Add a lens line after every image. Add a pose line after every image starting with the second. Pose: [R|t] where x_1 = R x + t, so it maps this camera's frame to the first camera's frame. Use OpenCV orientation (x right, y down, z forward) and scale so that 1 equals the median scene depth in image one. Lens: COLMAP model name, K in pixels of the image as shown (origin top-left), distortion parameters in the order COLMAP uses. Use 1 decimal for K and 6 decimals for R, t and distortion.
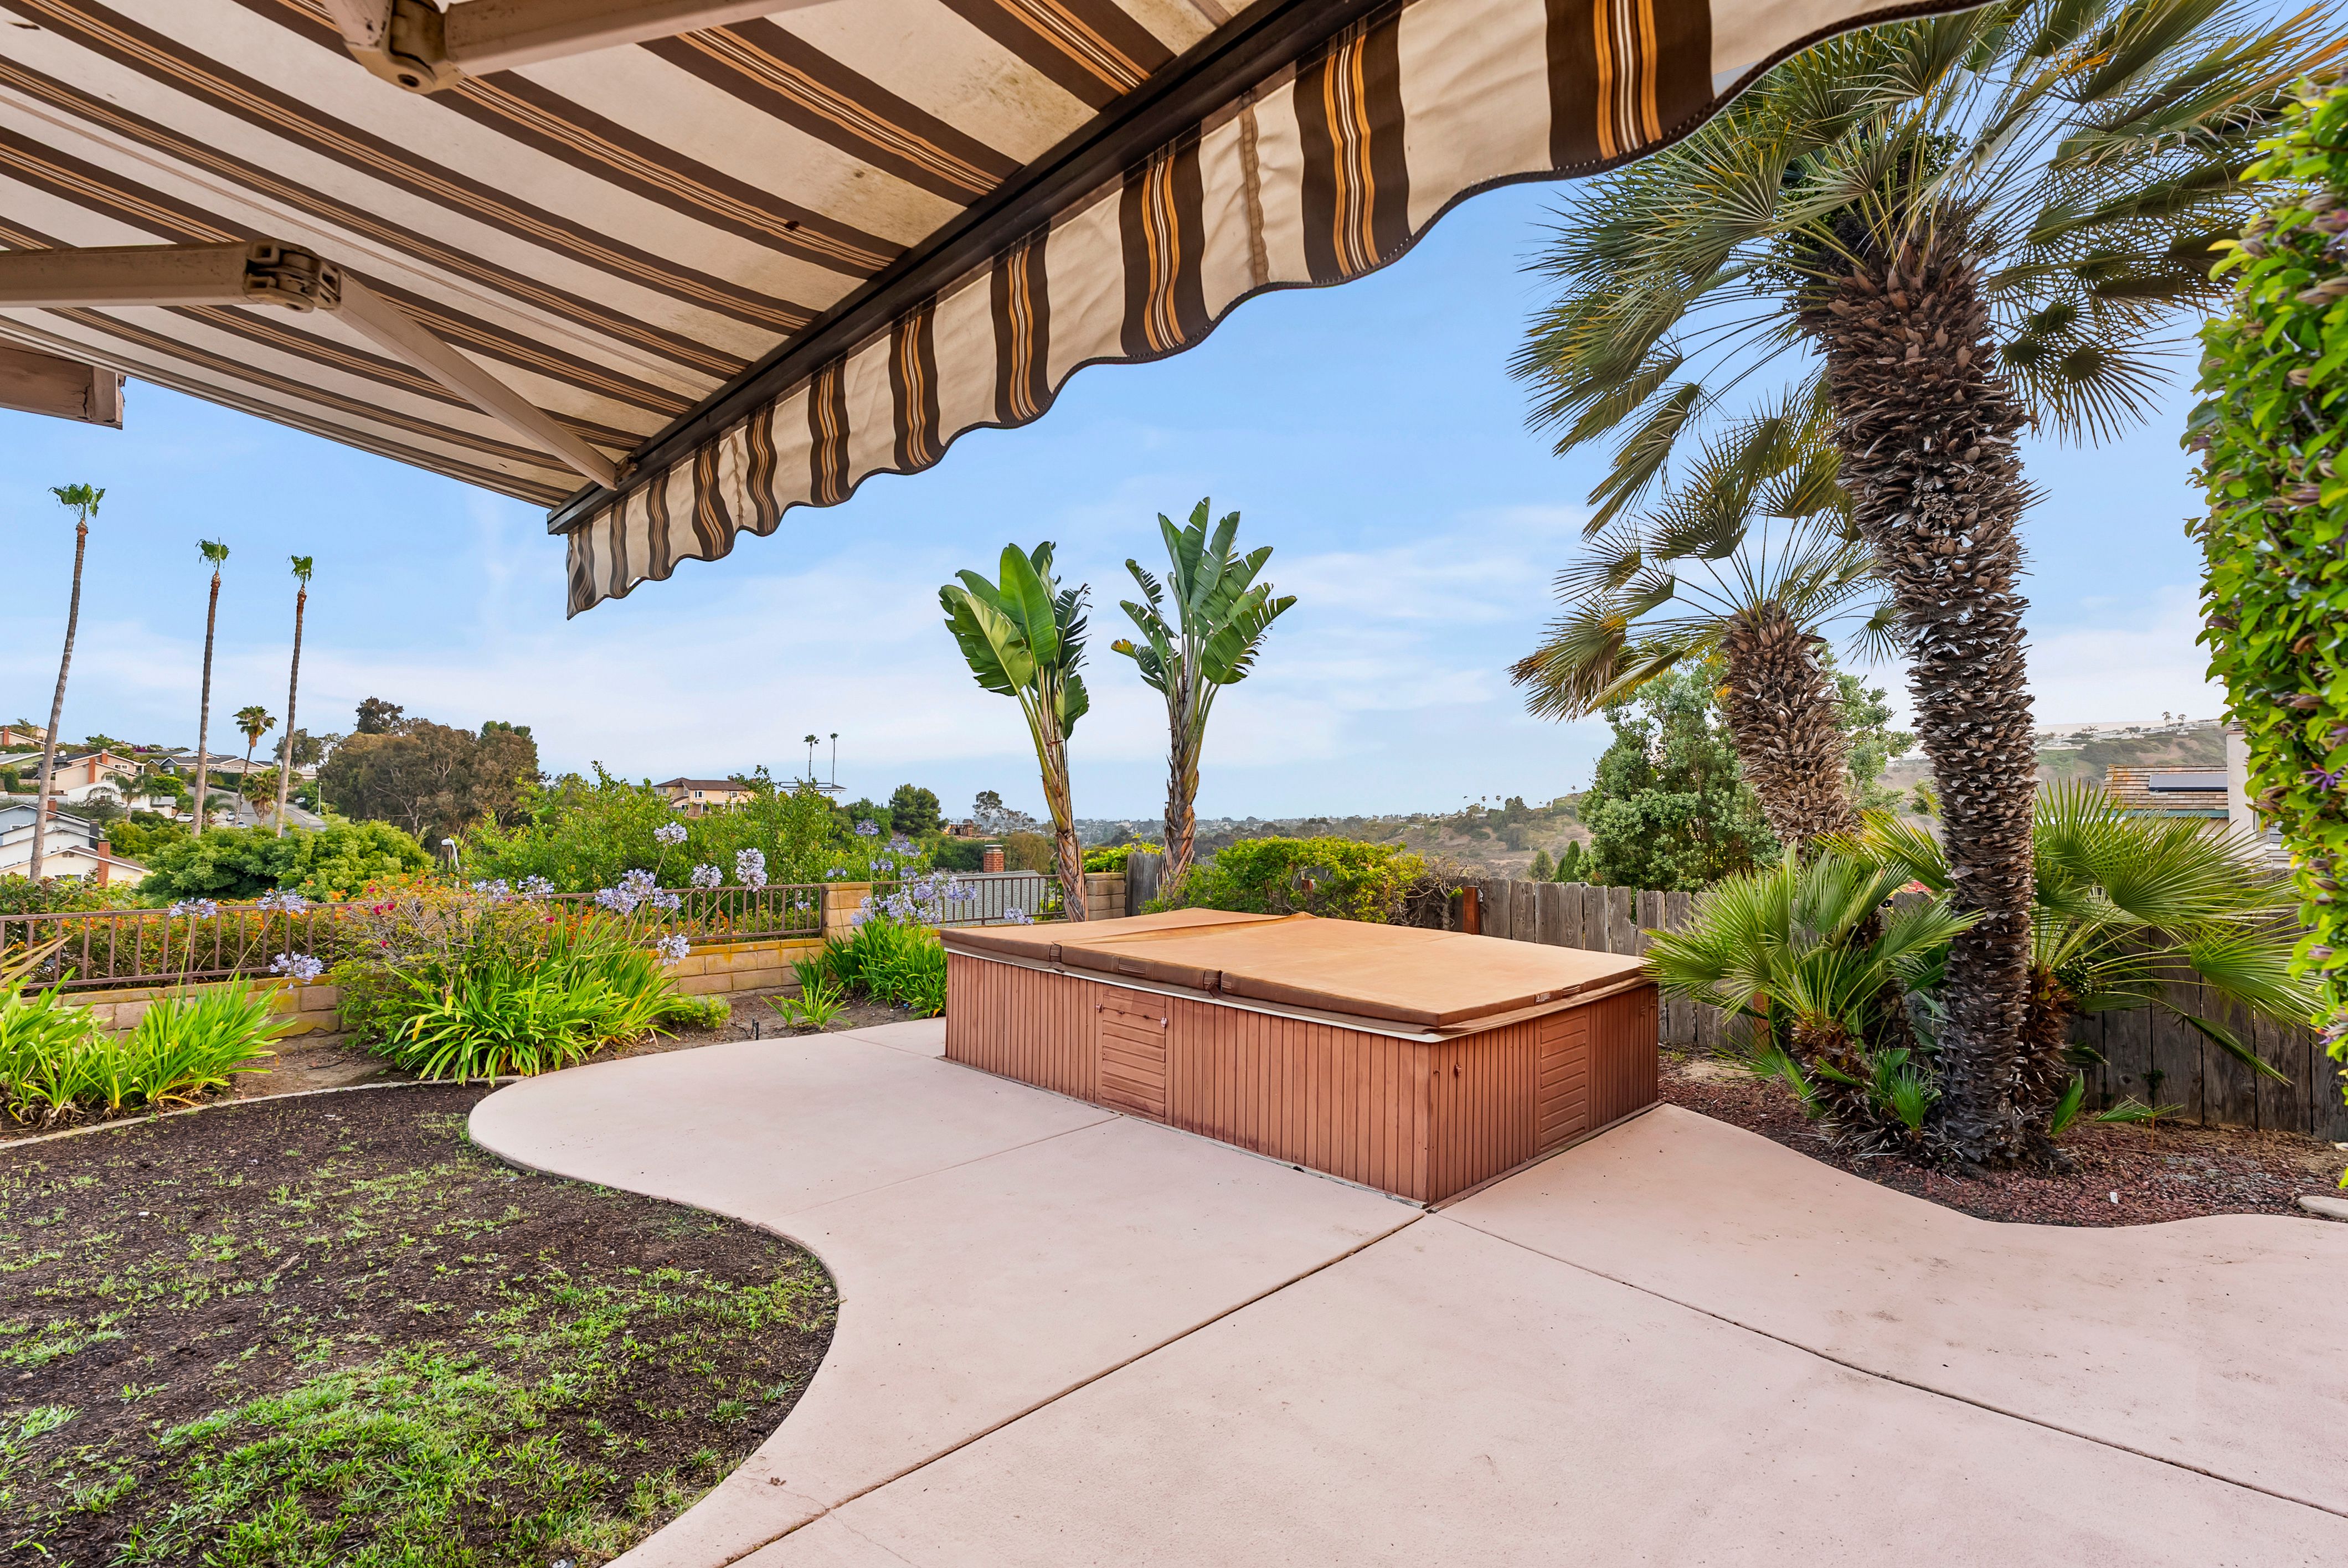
lens RADIAL K [[1068.4, 0, 1168.5], [0, 1068.4, 790.8], [0, 0, 1]] dist [-0.009411, 0.002473]
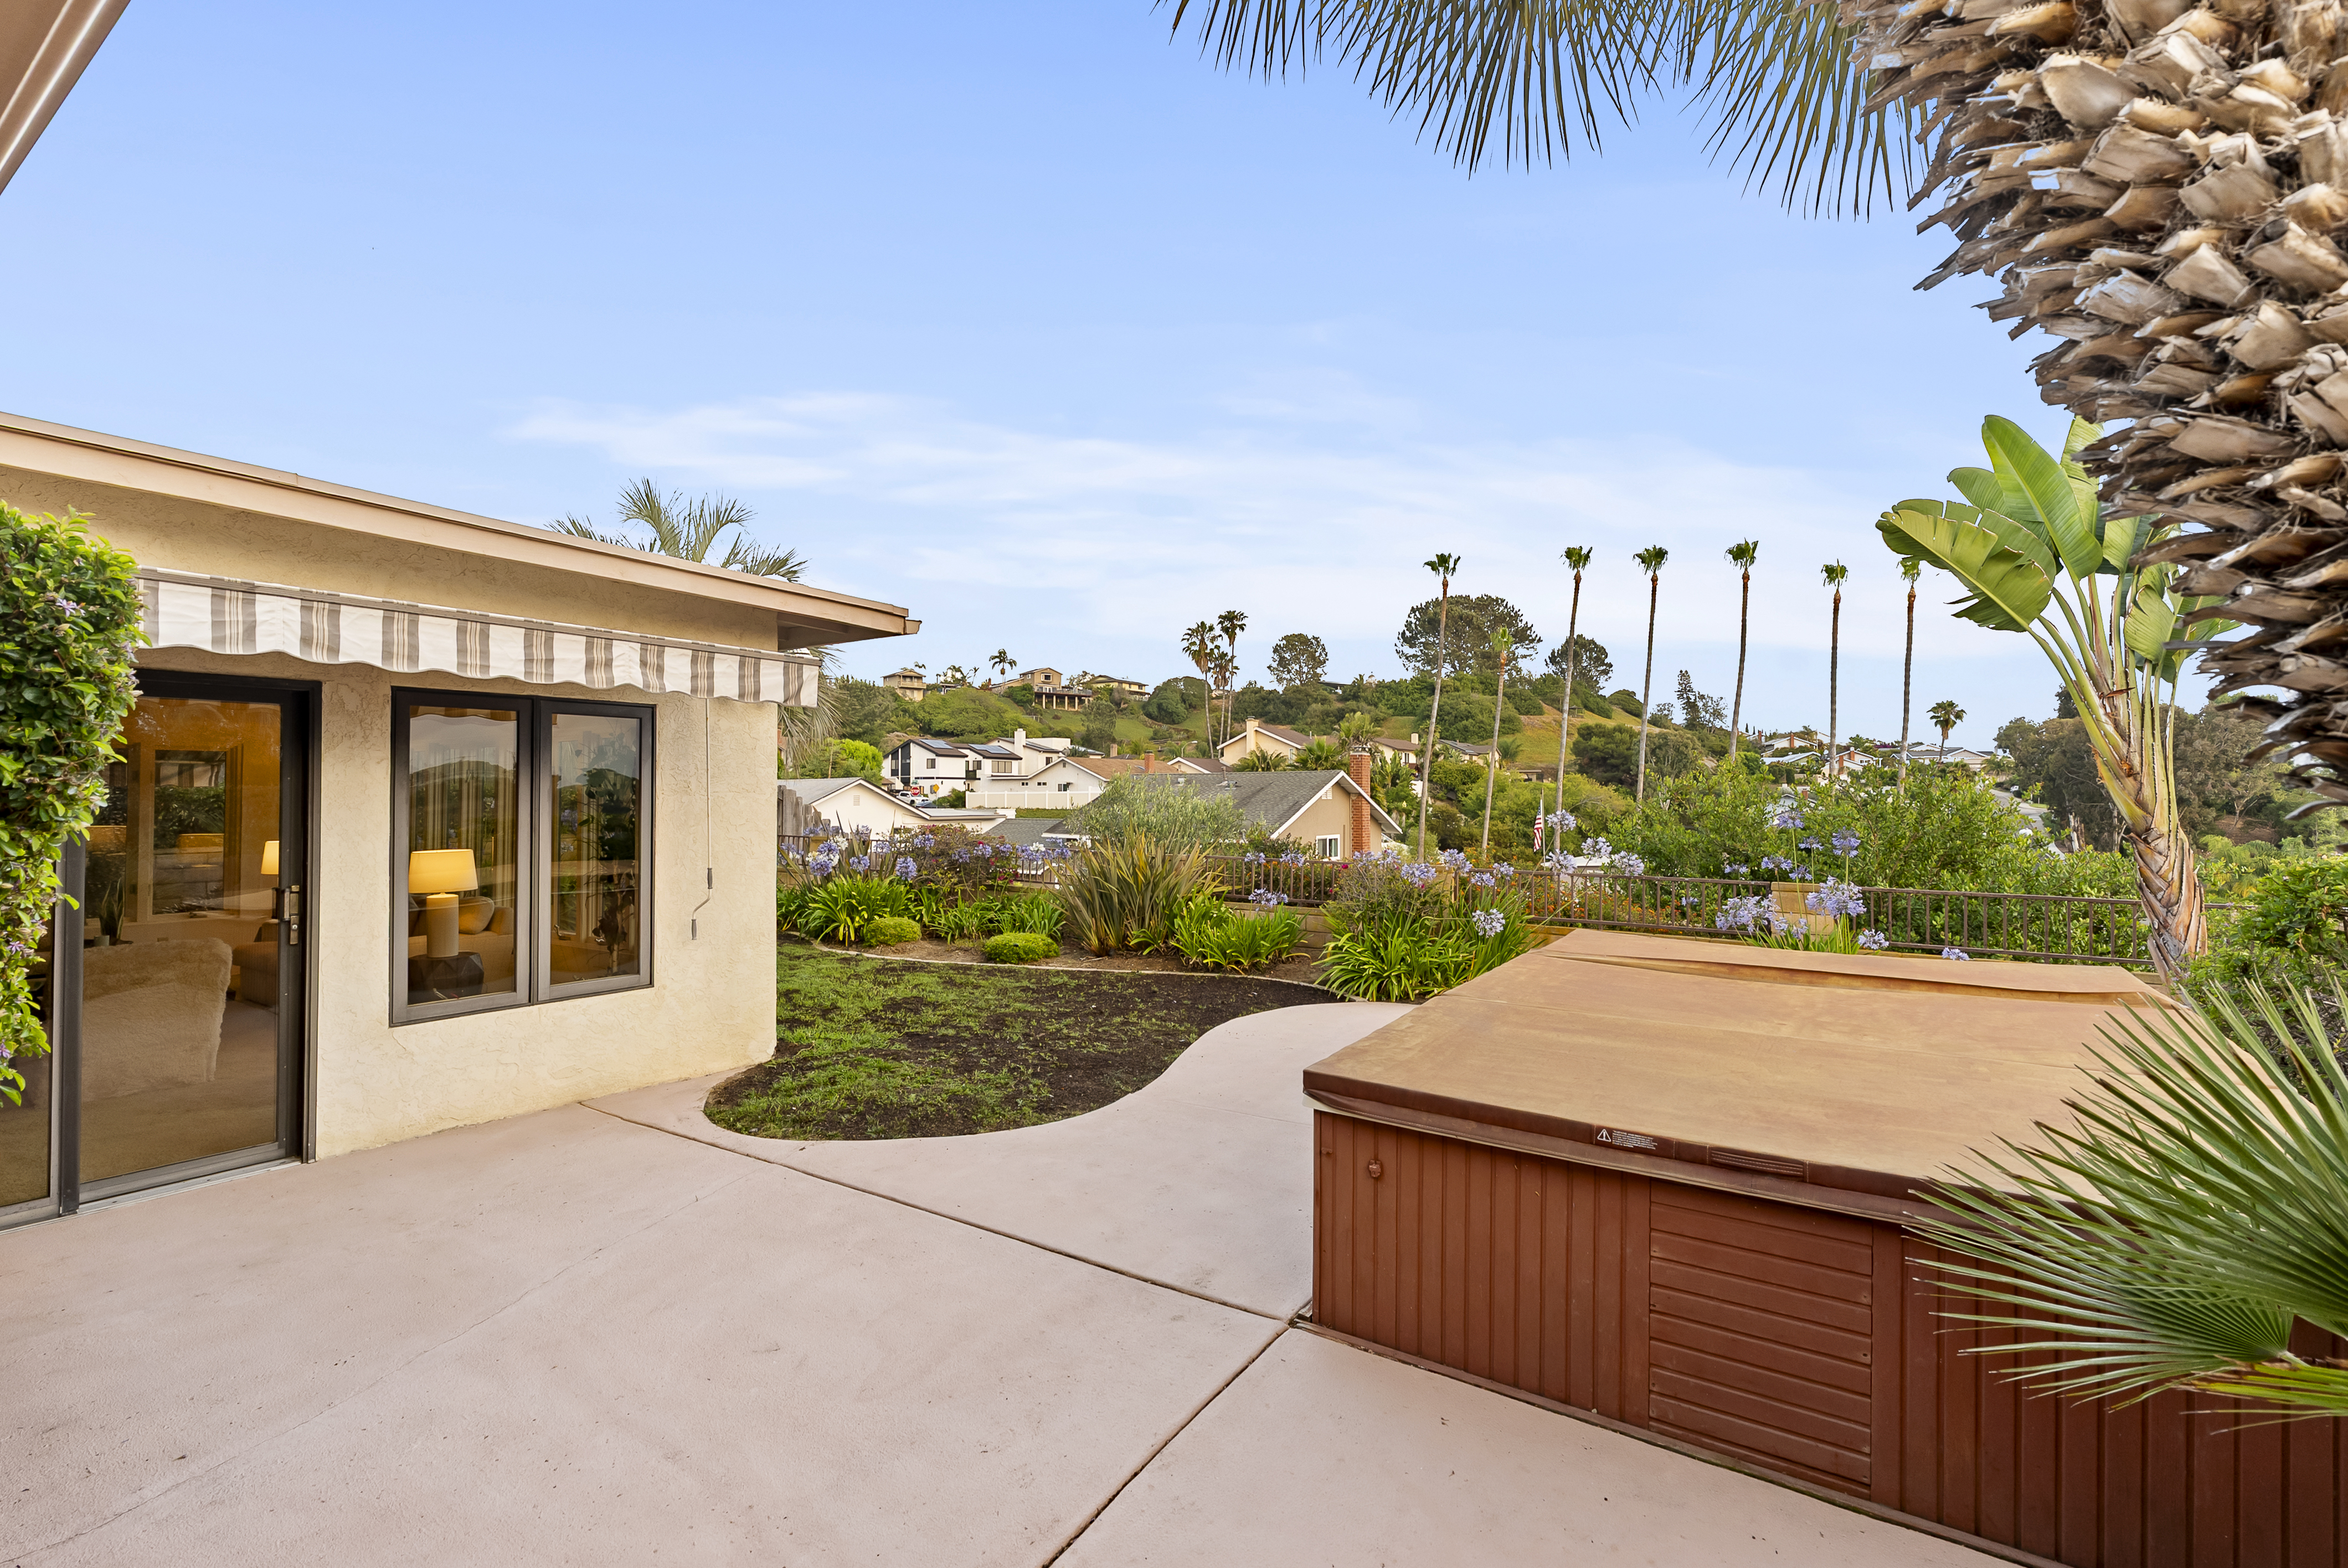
lens RADIAL K [[1068.4, 0, 1167.6], [0, 1068.4, 794.5], [0, 0, 1]] dist [-0.009411, 0.002473]
pose [[0.186877, -0.003751, -0.982376, 0.087646], [0.018264, 0.999833, -0.000343, 0.001165], [0.982214, -0.017878, 0.186914, 0.069088]]
